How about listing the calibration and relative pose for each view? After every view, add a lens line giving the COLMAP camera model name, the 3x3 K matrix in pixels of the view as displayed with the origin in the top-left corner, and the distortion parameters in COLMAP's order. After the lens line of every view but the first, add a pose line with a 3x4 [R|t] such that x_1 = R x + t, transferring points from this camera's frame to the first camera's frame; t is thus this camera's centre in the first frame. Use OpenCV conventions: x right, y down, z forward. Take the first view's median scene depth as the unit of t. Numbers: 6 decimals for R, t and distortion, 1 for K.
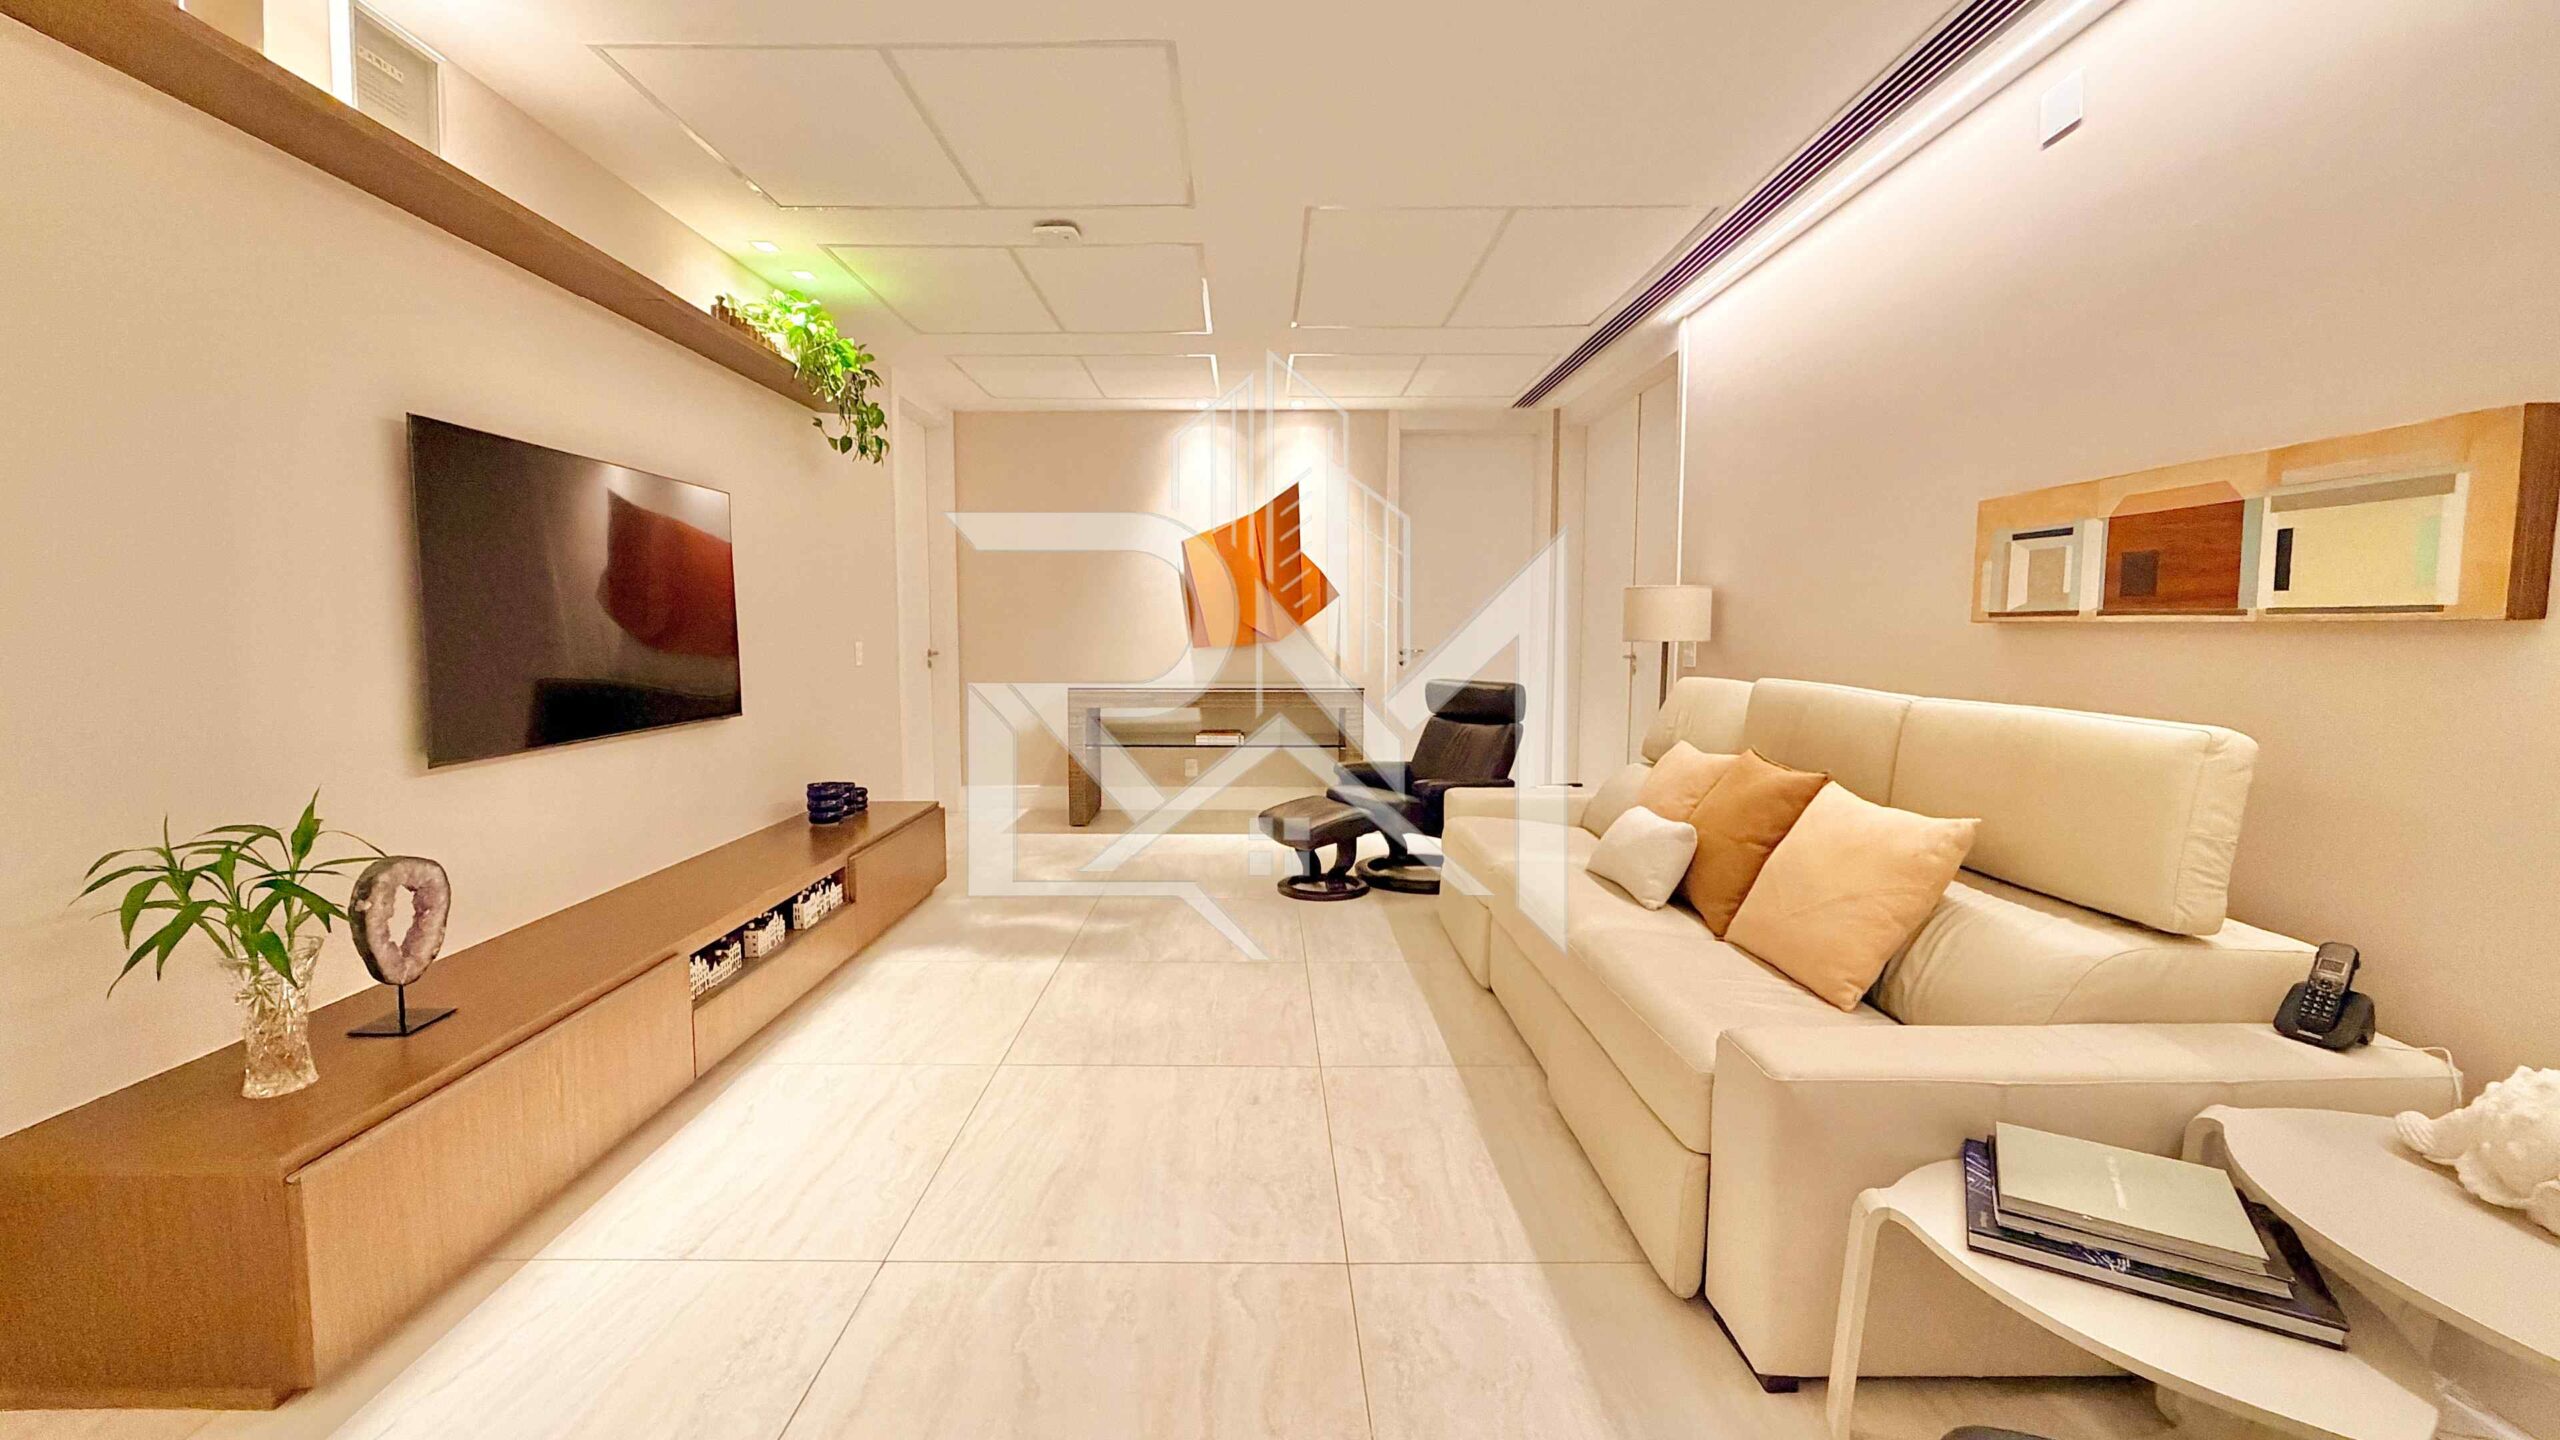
lens RADIAL K [[1021.1, 0, 1282.7], [0, 1021.1, 711.4], [0, 0, 1]] dist [0.002110, -0.001078]
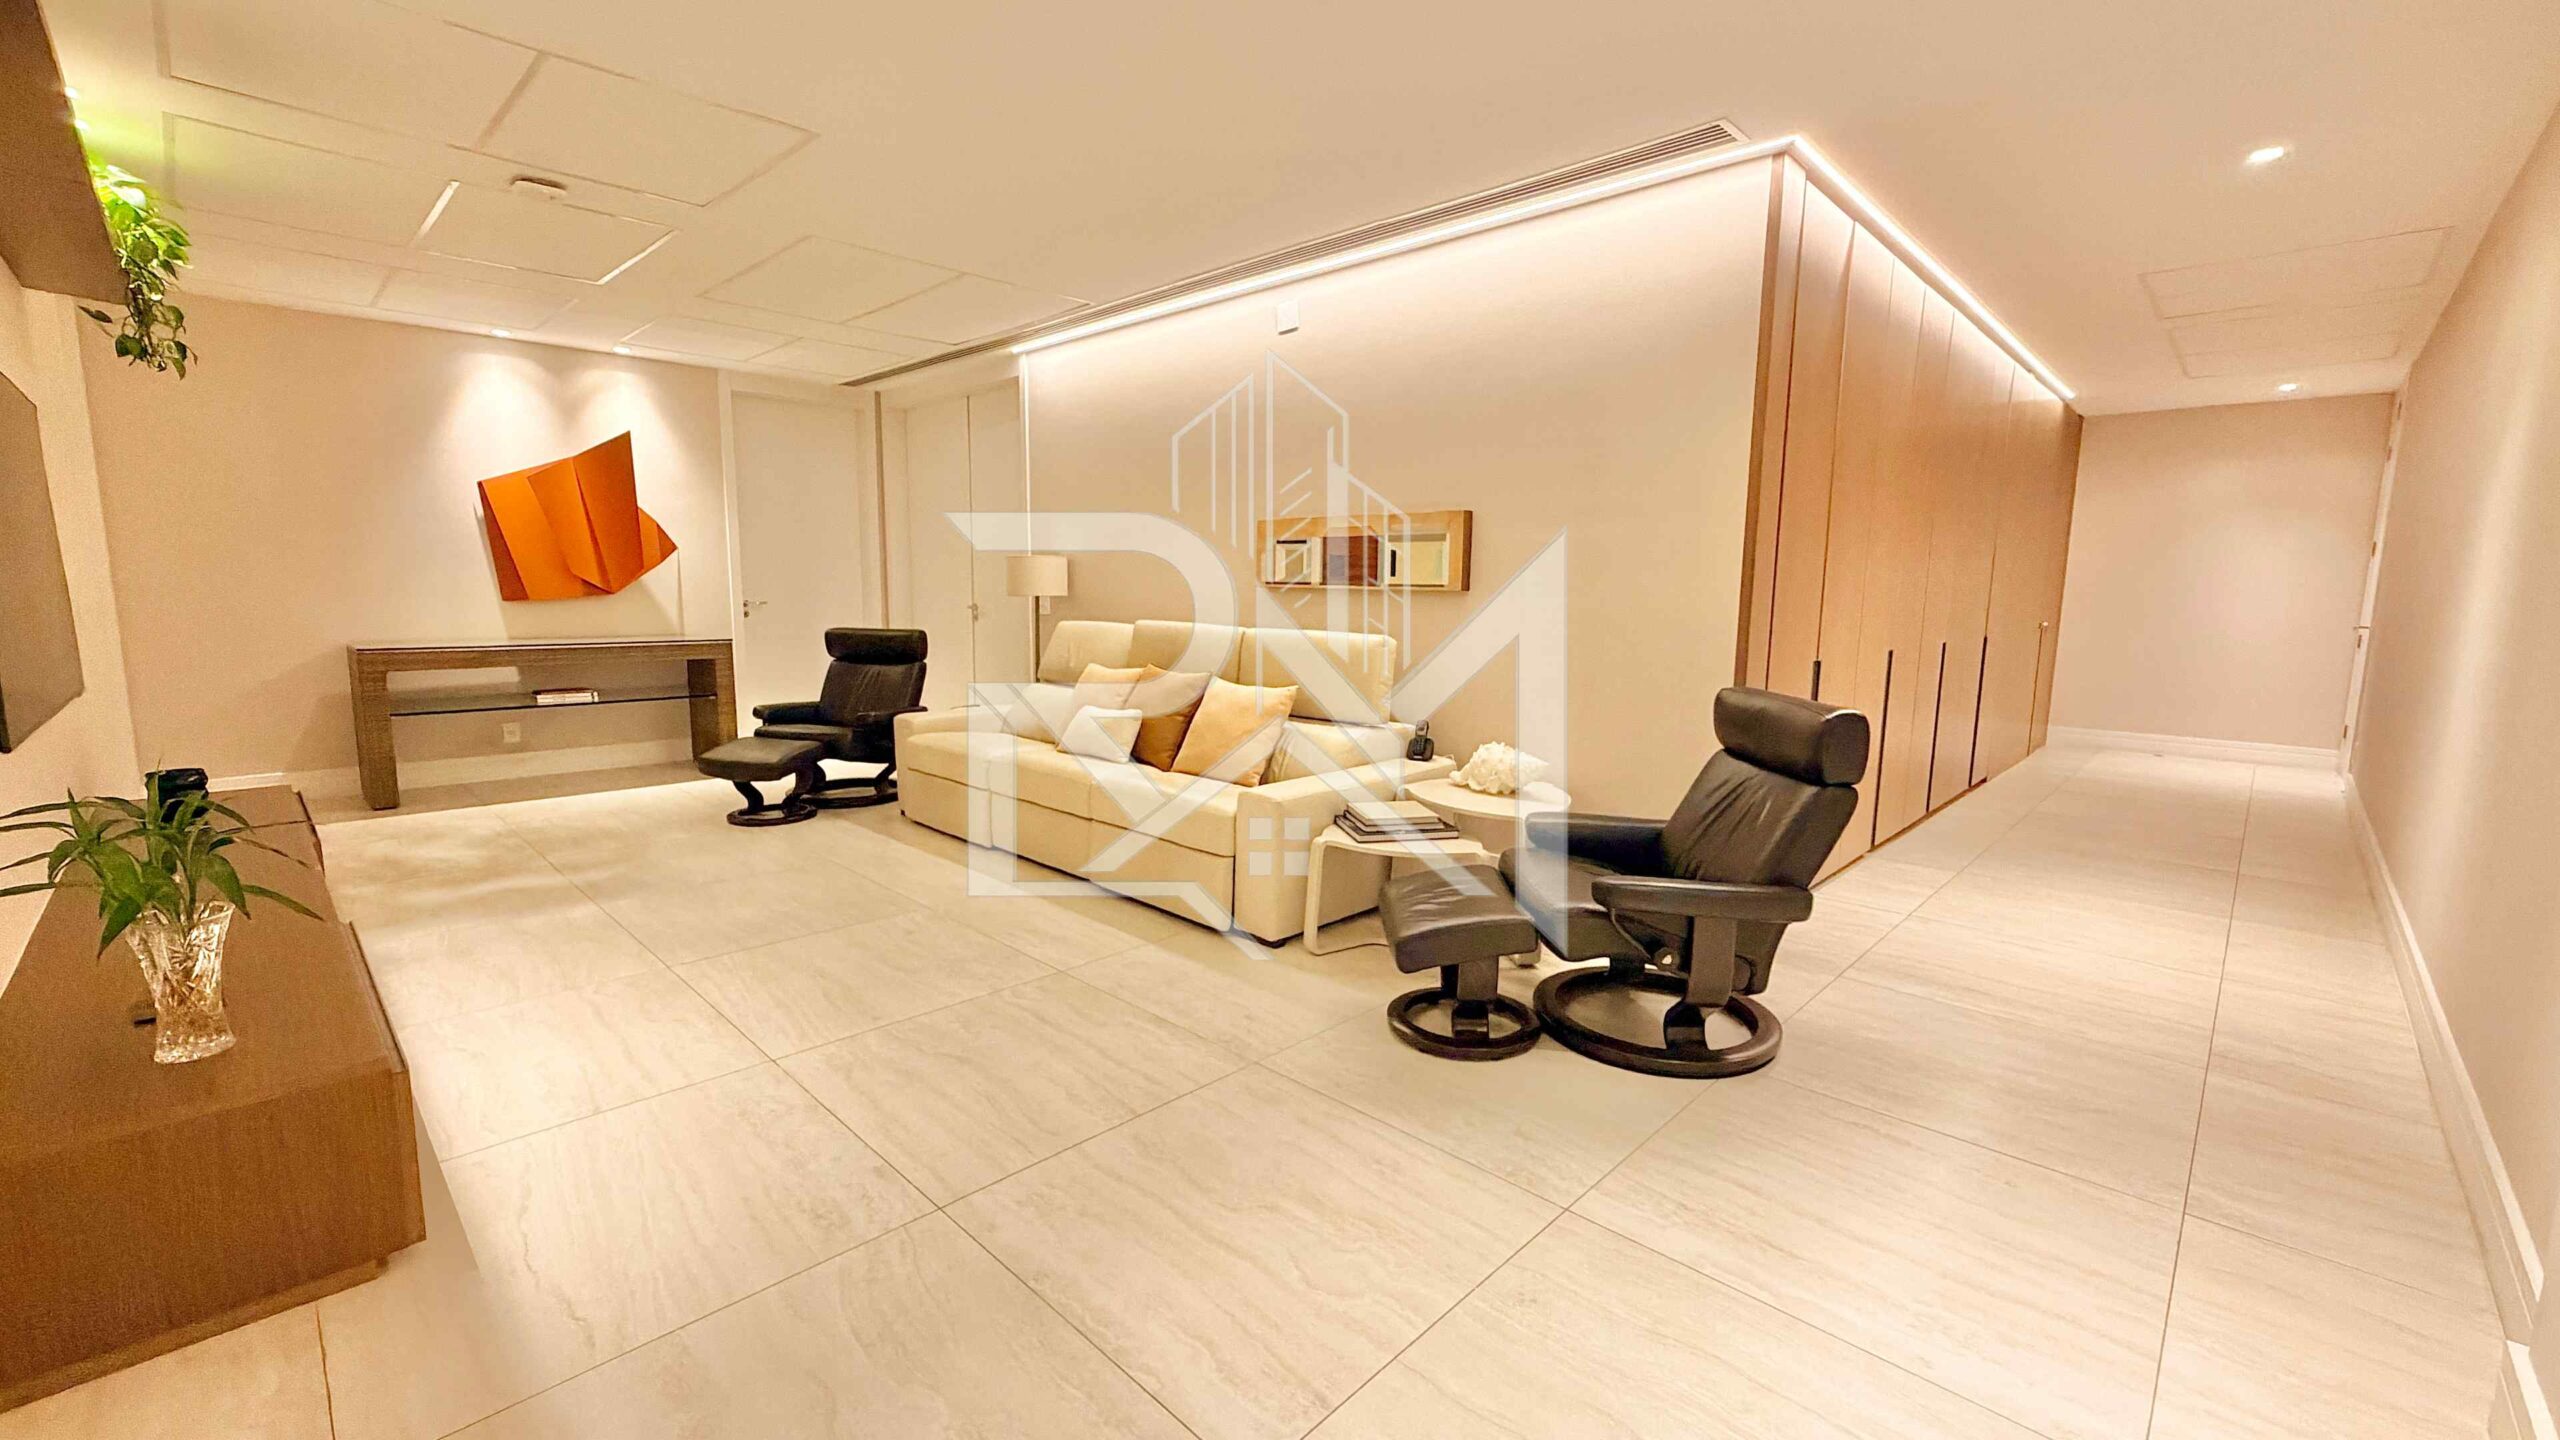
lens RADIAL K [[1021.1, 0, 1263.2], [0, 1021.1, 723.6], [0, 0, 1]] dist [0.002110, -0.001078]
pose [[0.702842, -0.088679, 0.705797, -0.626637], [0.045634, 0.995776, 0.079669, 0.011082], [-0.709881, -0.023786, 0.703920, -0.299876]]
